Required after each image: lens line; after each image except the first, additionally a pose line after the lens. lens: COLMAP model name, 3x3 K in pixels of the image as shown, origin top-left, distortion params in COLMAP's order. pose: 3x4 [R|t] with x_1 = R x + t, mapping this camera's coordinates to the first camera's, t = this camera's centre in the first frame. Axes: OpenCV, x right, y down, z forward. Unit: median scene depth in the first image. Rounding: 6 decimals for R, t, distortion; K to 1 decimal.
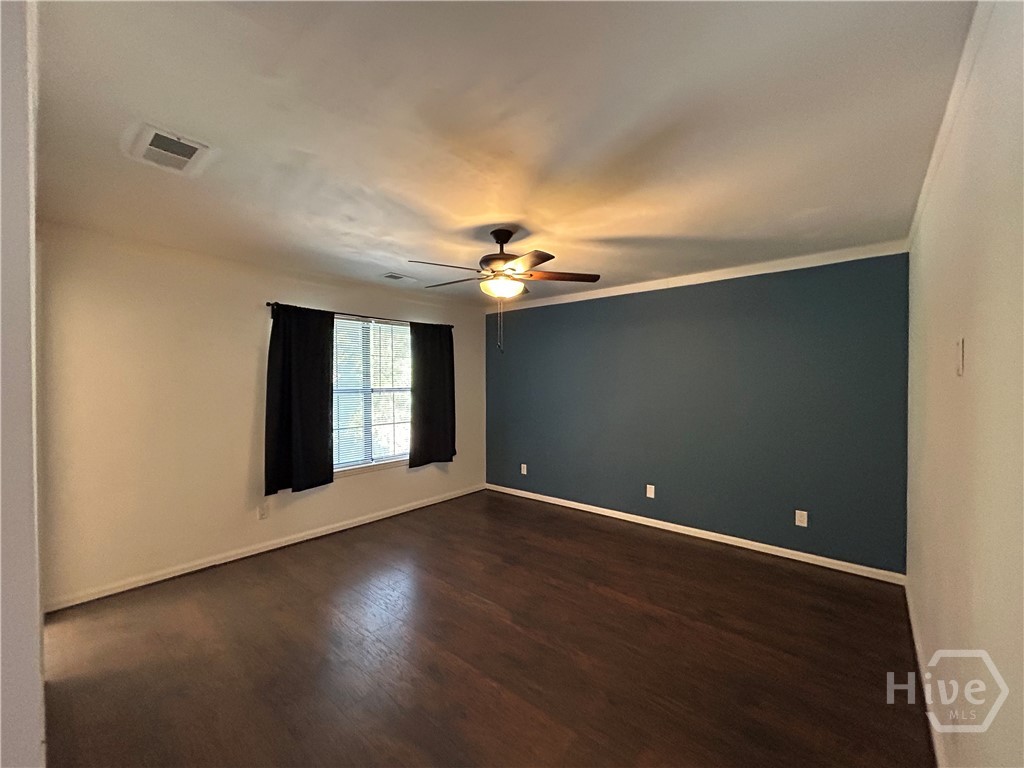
lens RADIAL K [[412.2, 0, 502.8], [0, 412.2, 381.6], [0, 0, 1]] dist [0.000467, -0.000097]
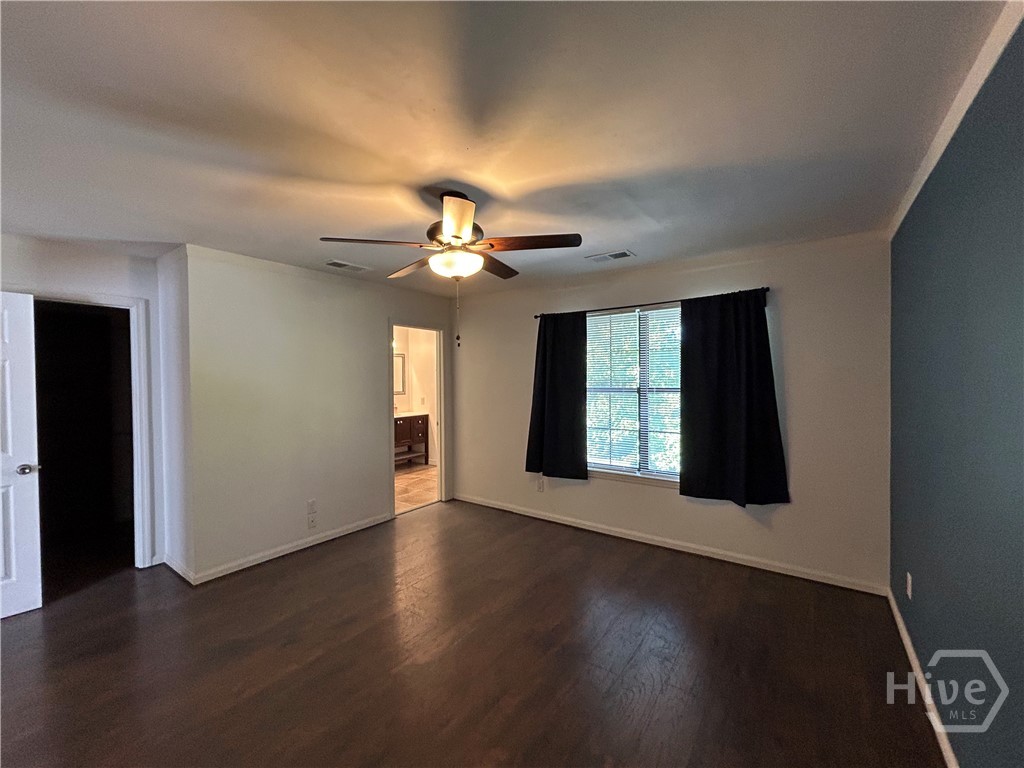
lens RADIAL K [[412.2, 0, 505.3], [0, 412.2, 384.0], [0, 0, 1]] dist [0.000467, -0.000097]
pose [[0.095448, 0.001429, -0.995433, 0.539426], [-0.004319, 0.999990, 0.001022, 0.009736], [0.995425, 0.004202, 0.095454, 0.664739]]
